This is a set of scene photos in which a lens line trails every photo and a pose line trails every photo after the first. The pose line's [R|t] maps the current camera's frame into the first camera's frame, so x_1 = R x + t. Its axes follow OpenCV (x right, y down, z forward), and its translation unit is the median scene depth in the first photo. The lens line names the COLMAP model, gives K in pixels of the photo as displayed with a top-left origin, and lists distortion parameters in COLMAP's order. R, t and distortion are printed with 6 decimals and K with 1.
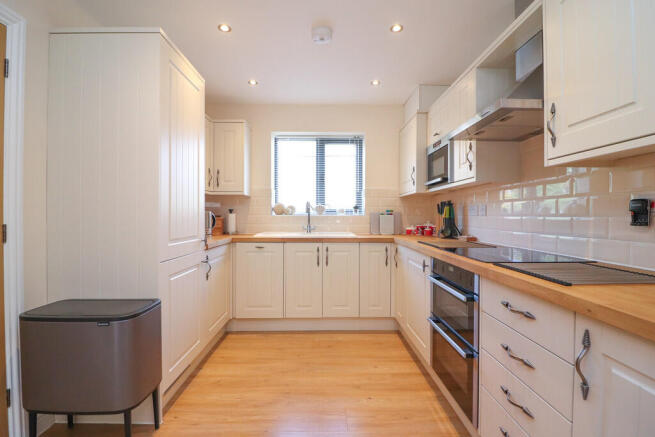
lens RADIAL K [[304.4, 0, 328.8], [0, 304.4, 216.1], [0, 0, 1]] dist [-0.012101, -0.004163]
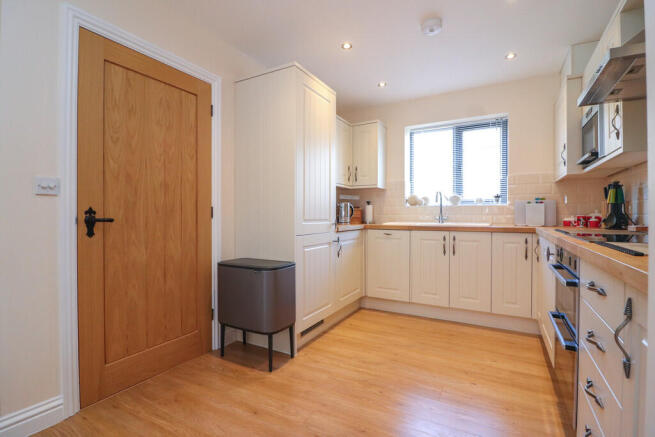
lens RADIAL K [[304.4, 0, 325.5], [0, 304.4, 215.0], [0, 0, 1]] dist [-0.012101, -0.004163]
pose [[0.859697, -0.000462, -0.510805, 0.177762], [0.000385, 1.000000, -0.000258, 0.044080], [0.510805, 0.000025, 0.859697, -0.069540]]
